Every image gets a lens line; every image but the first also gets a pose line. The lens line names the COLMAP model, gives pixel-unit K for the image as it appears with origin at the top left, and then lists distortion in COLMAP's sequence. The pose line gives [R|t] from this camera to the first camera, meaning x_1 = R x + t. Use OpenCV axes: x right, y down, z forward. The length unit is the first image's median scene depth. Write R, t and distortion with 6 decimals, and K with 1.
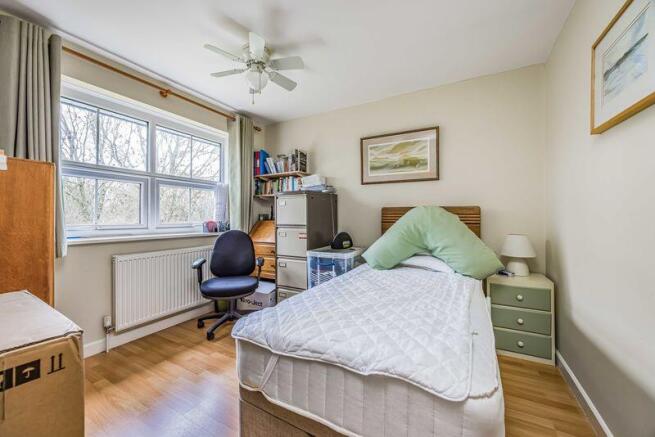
lens RADIAL K [[256.5, 0, 330.4], [0, 256.5, 217.6], [0, 0, 1]] dist [0.002071, 0.000054]
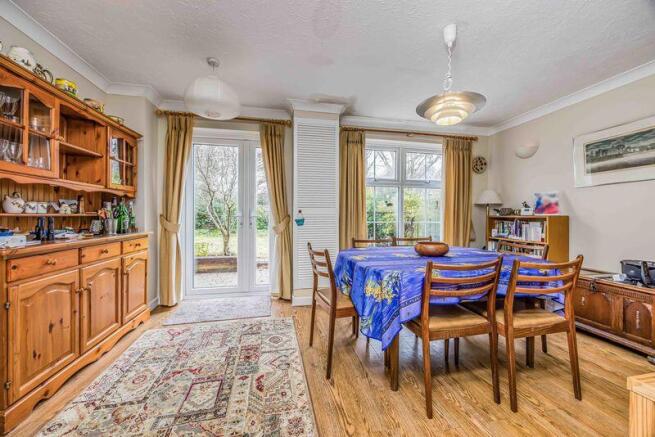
lens RADIAL K [[256.5, 0, 328.2], [0, 256.5, 218.8], [0, 0, 1]] dist [0.002071, 0.000054]
pose [[0.631265, 0.010434, -0.775497, 0.354480], [-0.006181, 0.999945, 0.008422, 0.075082], [0.775543, -0.000523, 0.631295, -0.496385]]
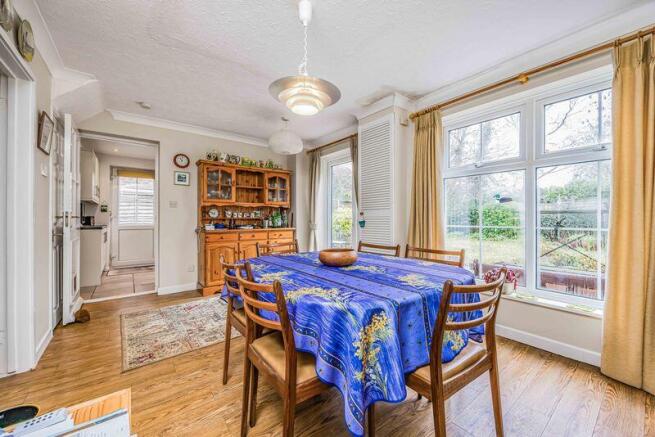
lens RADIAL K [[256.5, 0, 327.3], [0, 256.5, 218.8], [0, 0, 1]] dist [0.002071, 0.000054]
pose [[-0.415228, 0.002032, -0.909715, 0.586982], [-0.003847, 0.999985, 0.003989, 0.072027], [0.909709, 0.005156, -0.415213, 0.636850]]
